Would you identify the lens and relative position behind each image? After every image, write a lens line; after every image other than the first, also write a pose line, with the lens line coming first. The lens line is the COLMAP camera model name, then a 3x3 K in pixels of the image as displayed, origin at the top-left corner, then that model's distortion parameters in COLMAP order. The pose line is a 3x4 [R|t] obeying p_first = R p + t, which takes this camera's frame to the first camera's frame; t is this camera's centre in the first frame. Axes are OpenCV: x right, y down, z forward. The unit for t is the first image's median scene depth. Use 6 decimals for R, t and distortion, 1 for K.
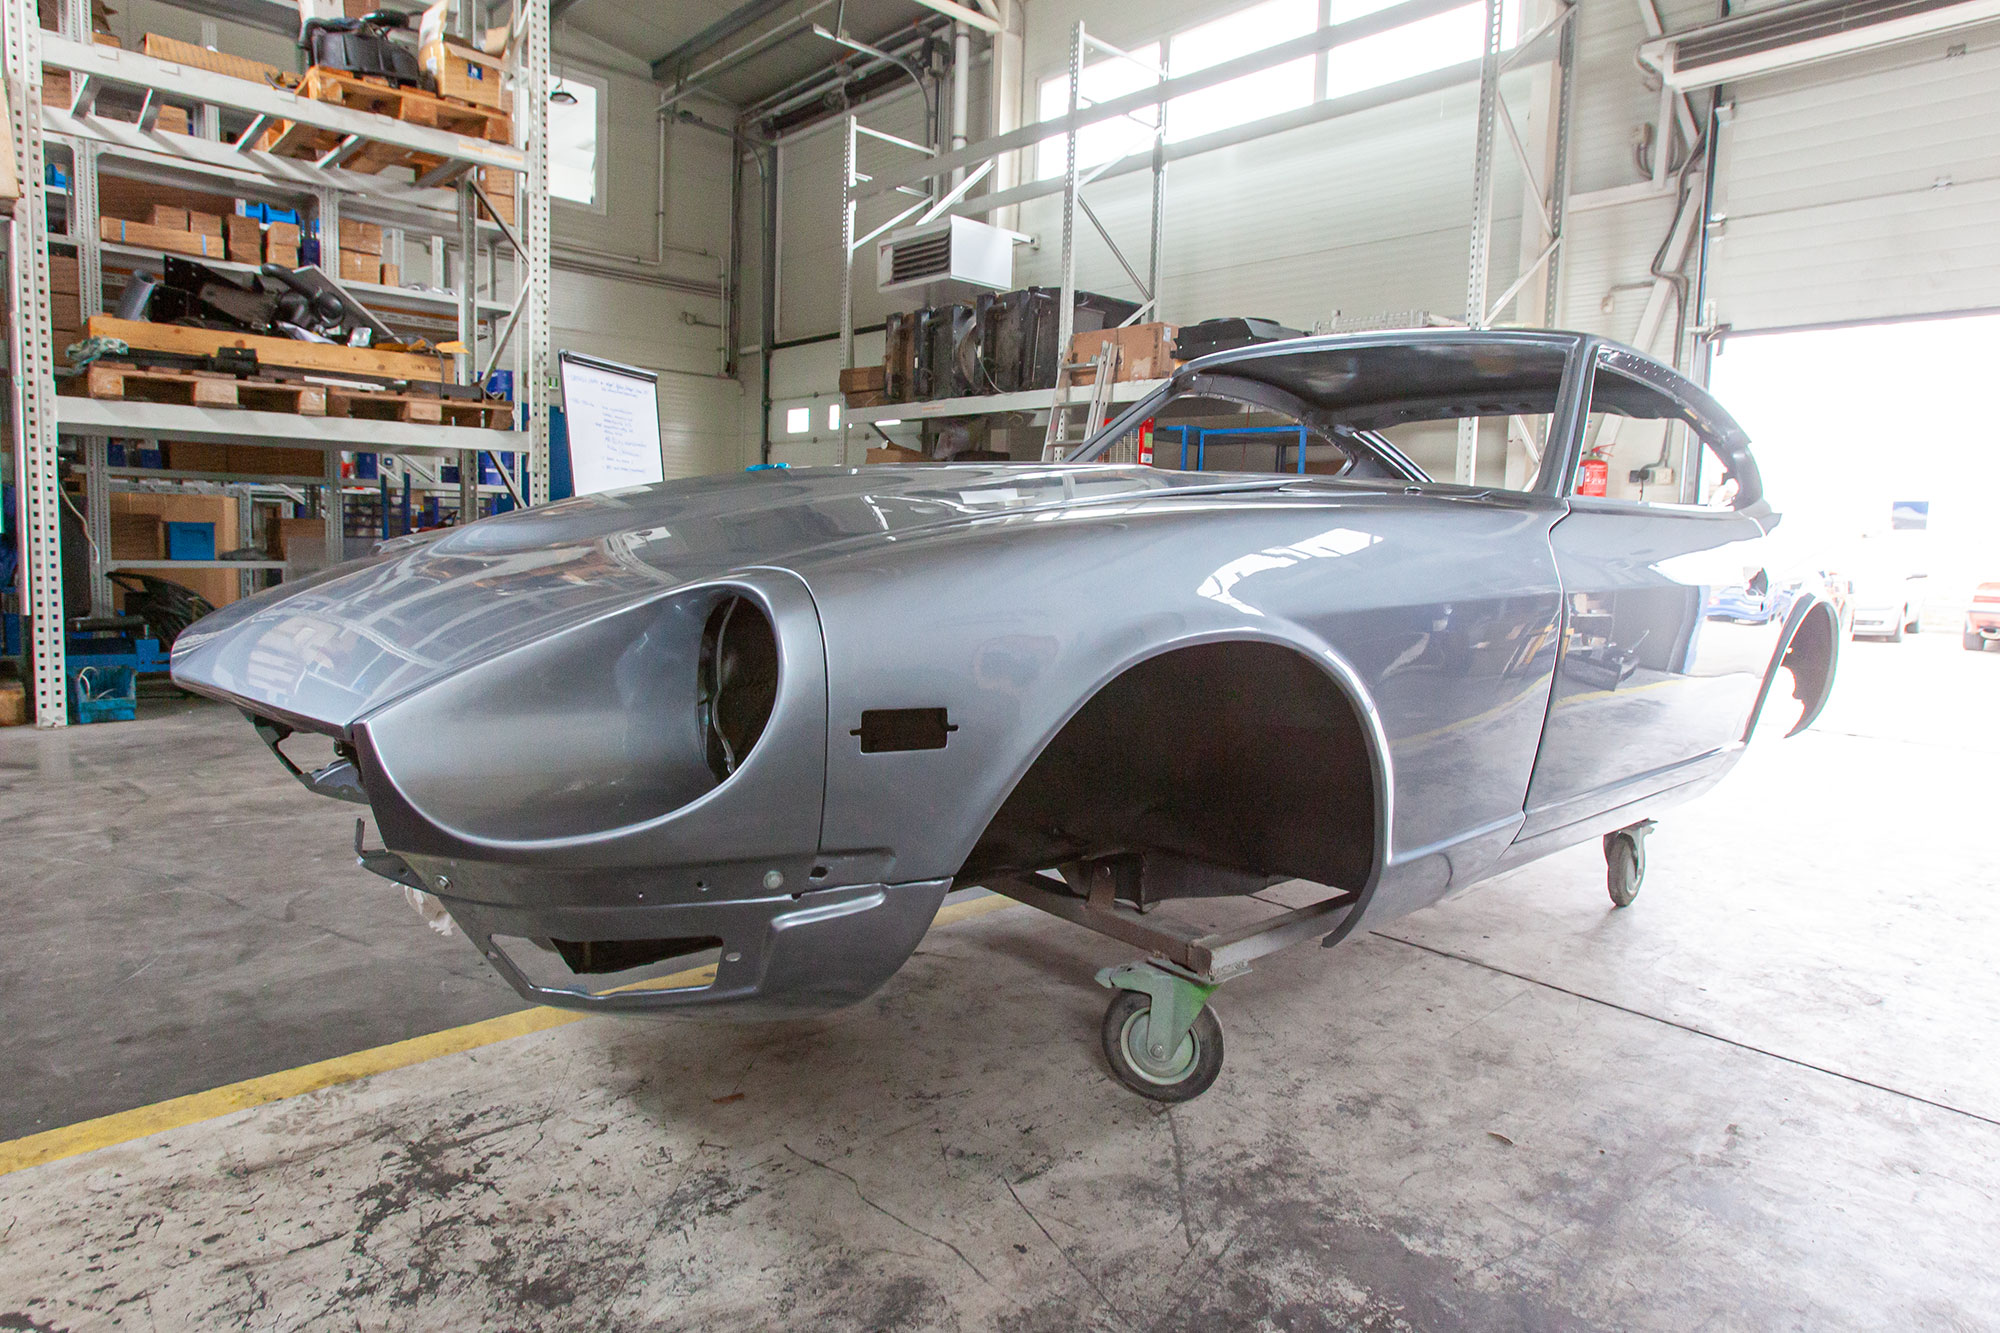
lens RADIAL K [[1139.4, 0, 1043.0], [0, 1139.4, 633.5], [0, 0, 1]] dist [-0.015802, 0.010763]
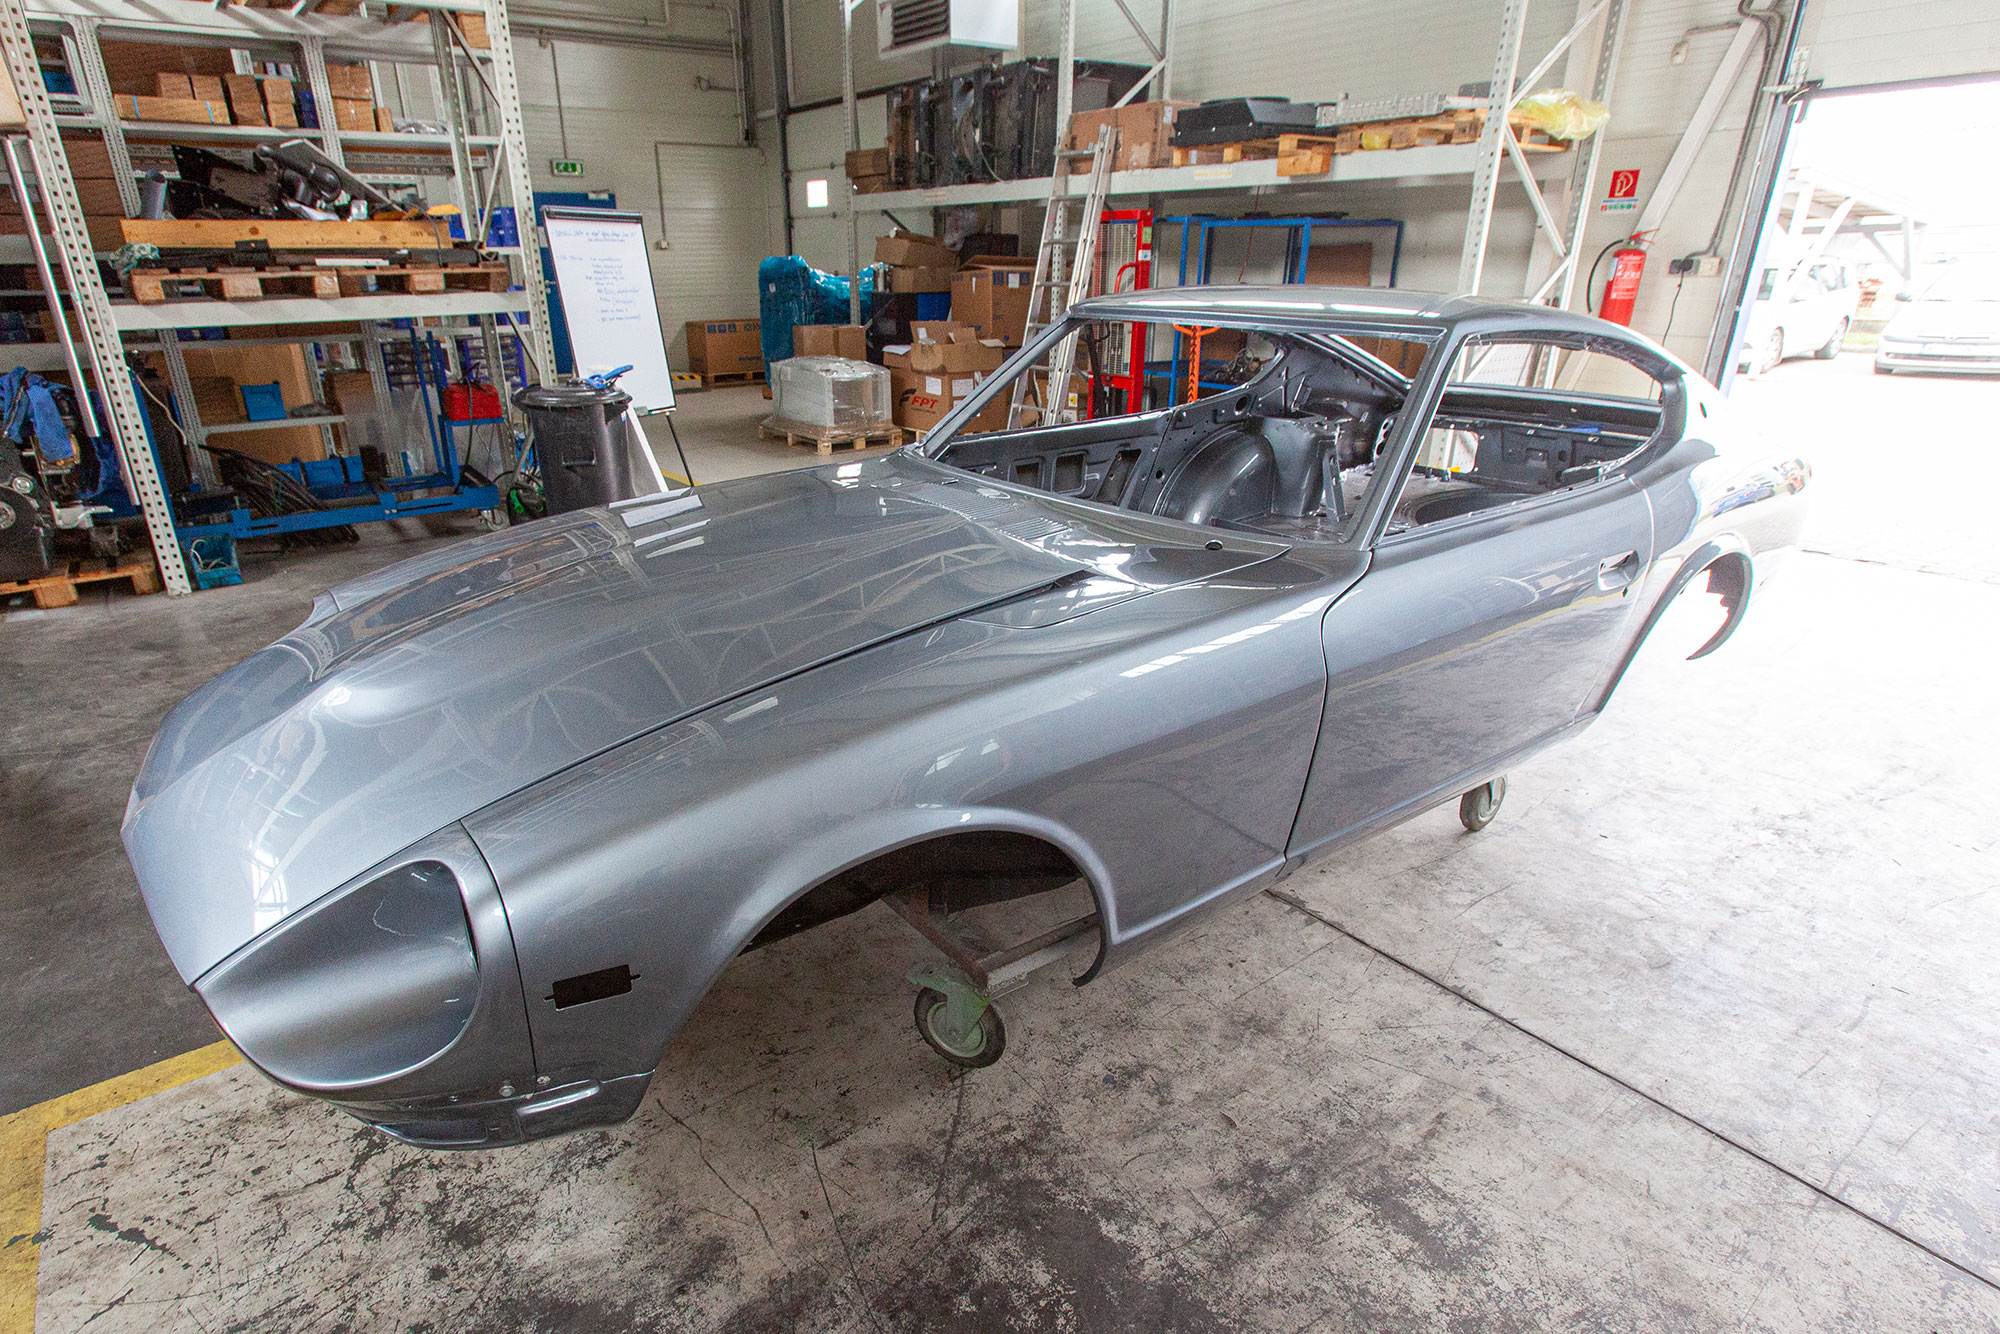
lens RADIAL K [[1069.9, 0, 941.1], [0, 1069.9, 703.4], [0, 0, 1]] dist [-0.017726, 0.011046]
pose [[0.989730, 0.011864, -0.142455, 0.240462], [0.031880, 0.953133, 0.300868, -0.313870], [0.139348, -0.302319, 0.942966, 0.014060]]
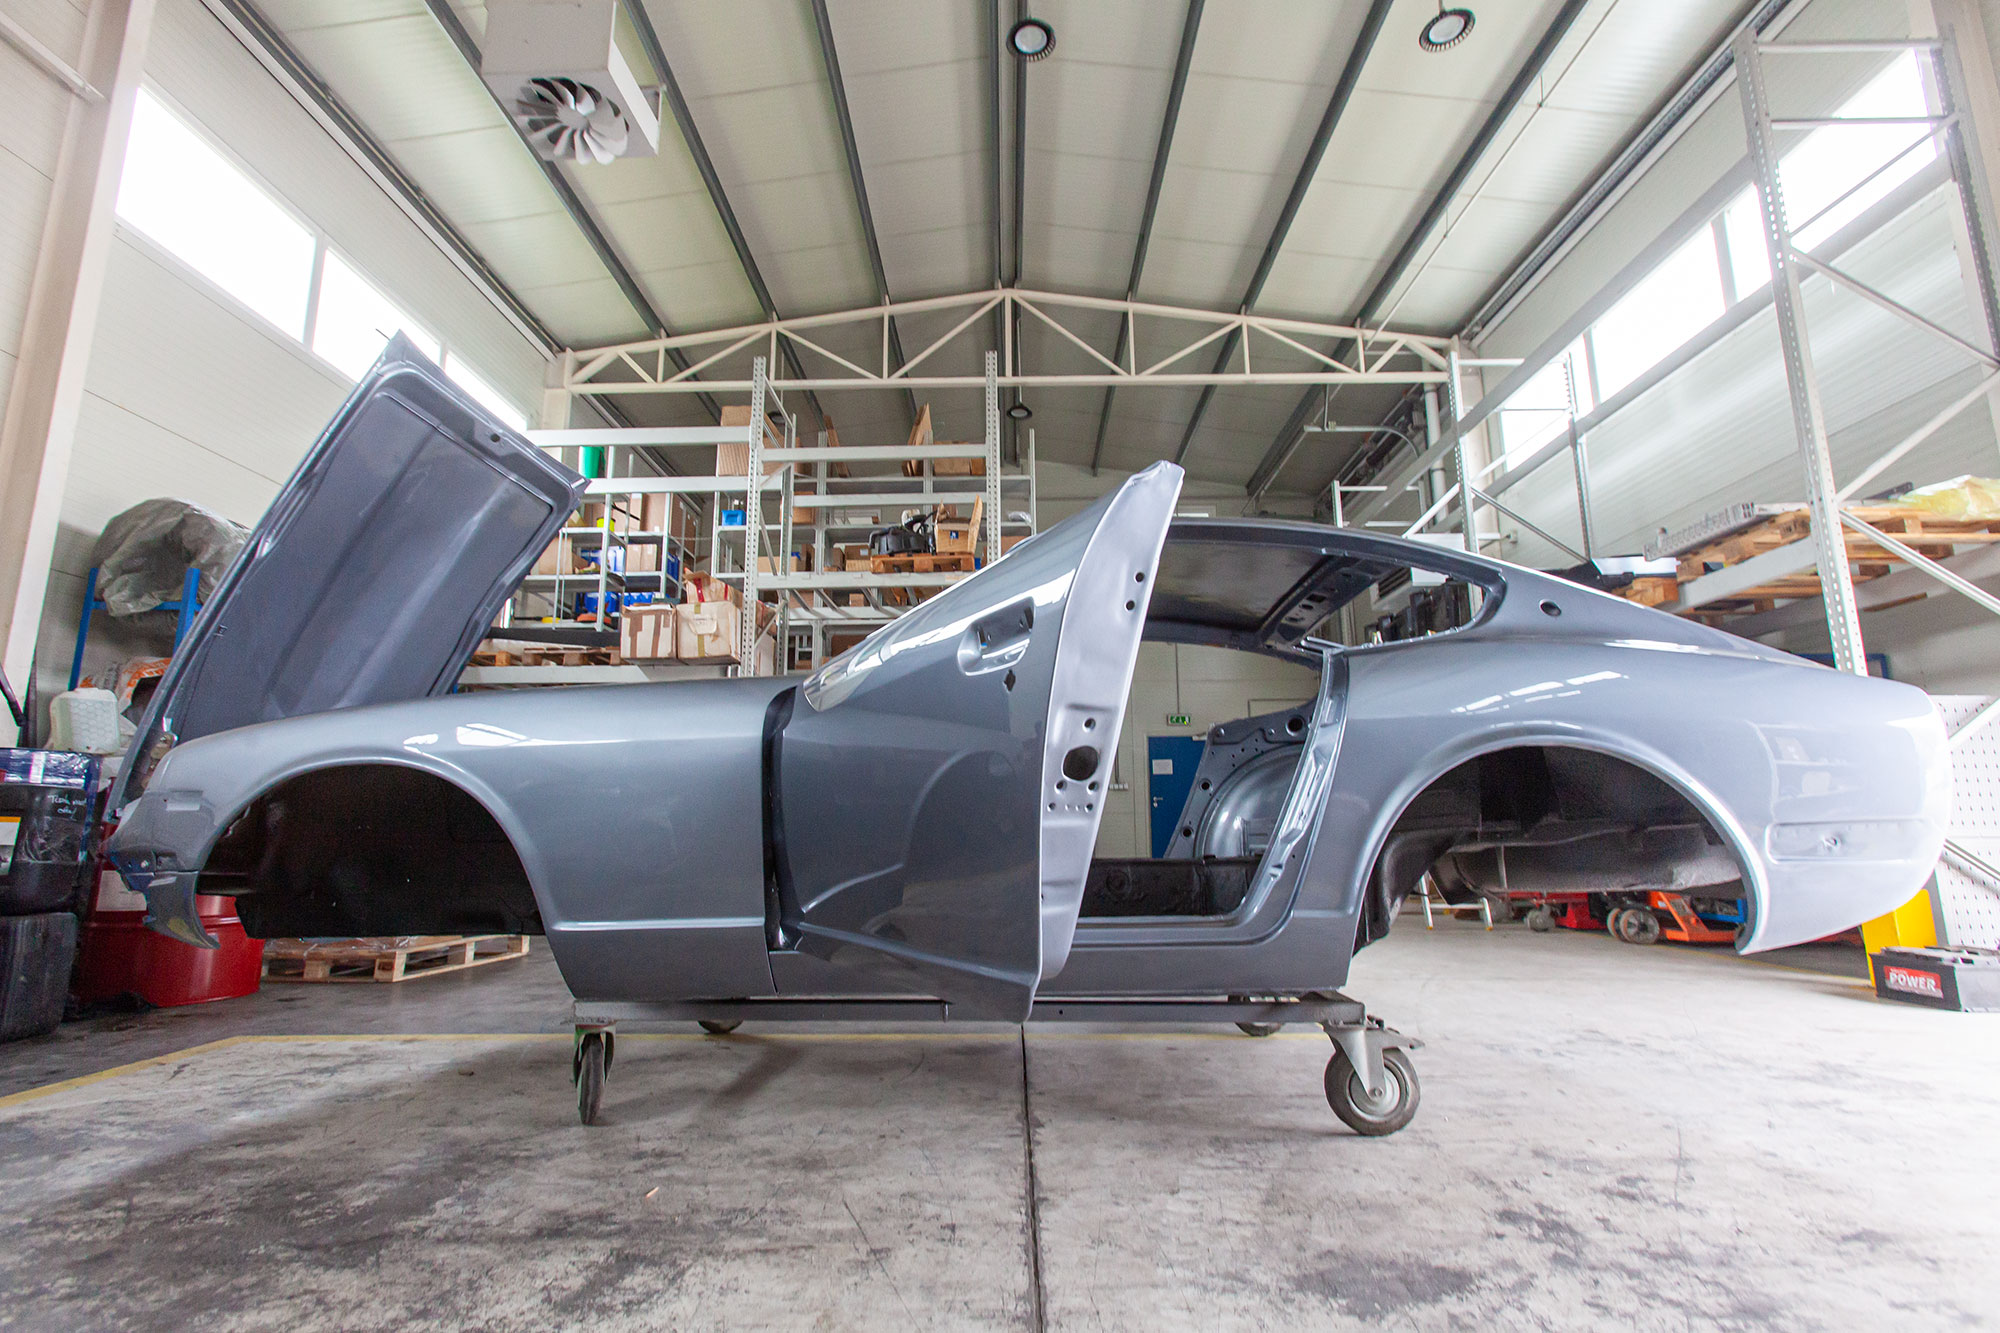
lens RADIAL K [[921.3, 0, 1000.0], [0, 921.3, 666.5], [0, 0, 1]] dist [0.001209, 0.000766]
pose [[0.719896, -0.163530, -0.674543, 1.322158], [-0.028081, 0.964191, -0.263719, 0.150320], [0.693514, 0.208792, 0.689525, 0.444862]]
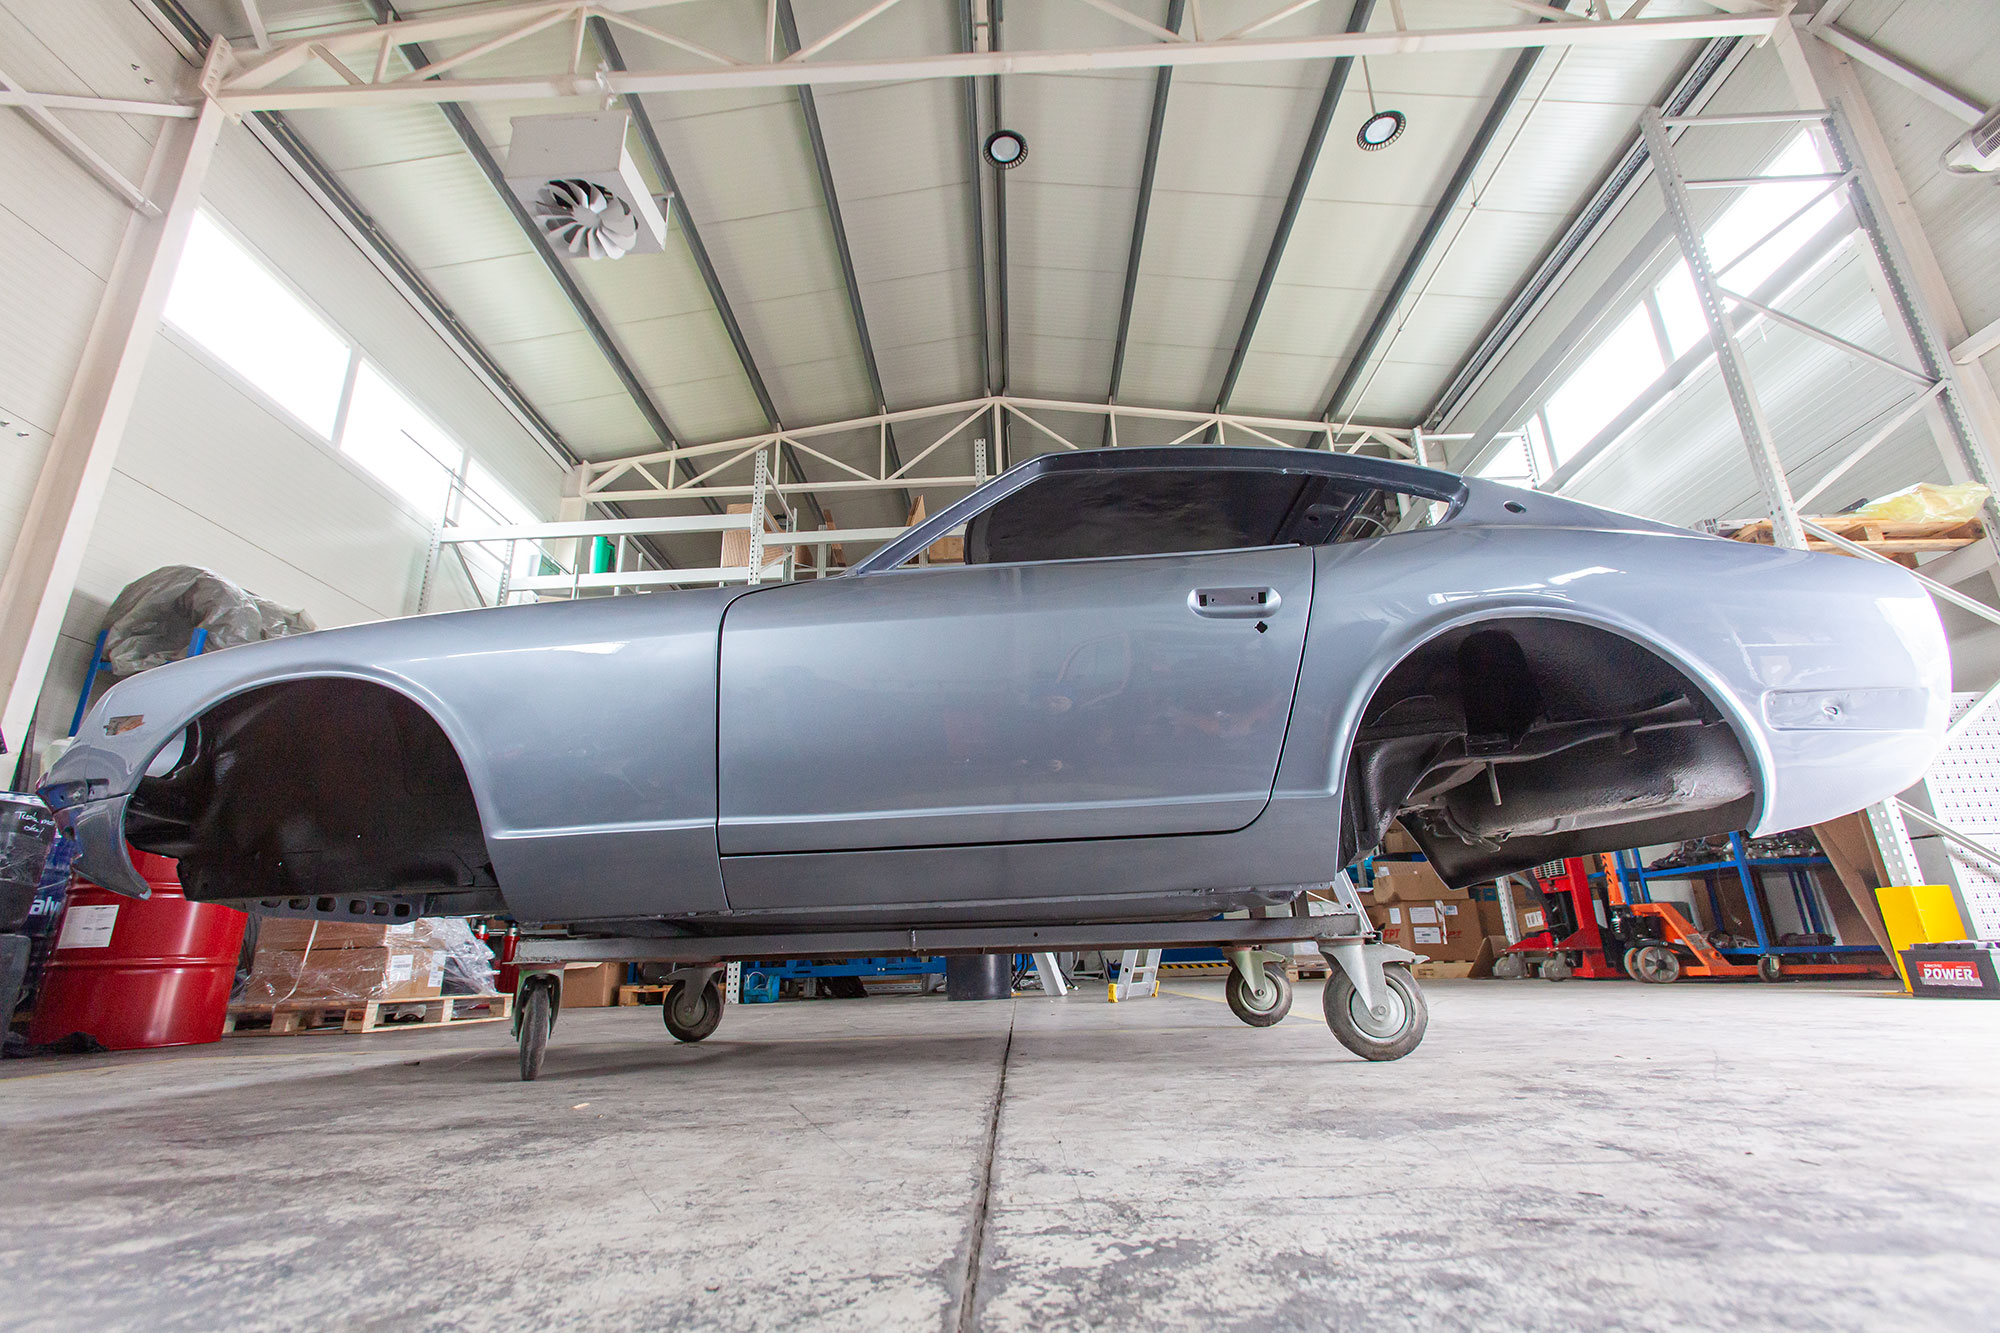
lens RADIAL K [[894.5, 0, 1000.0], [0, 894.5, 666.5], [0, 0, 1]] dist [-0.000765, 0.002011]
pose [[0.710682, -0.272866, -0.648441, 1.267080], [-0.004761, 0.919831, -0.392287, 0.372539], [0.703498, 0.281878, 0.652408, 0.575041]]
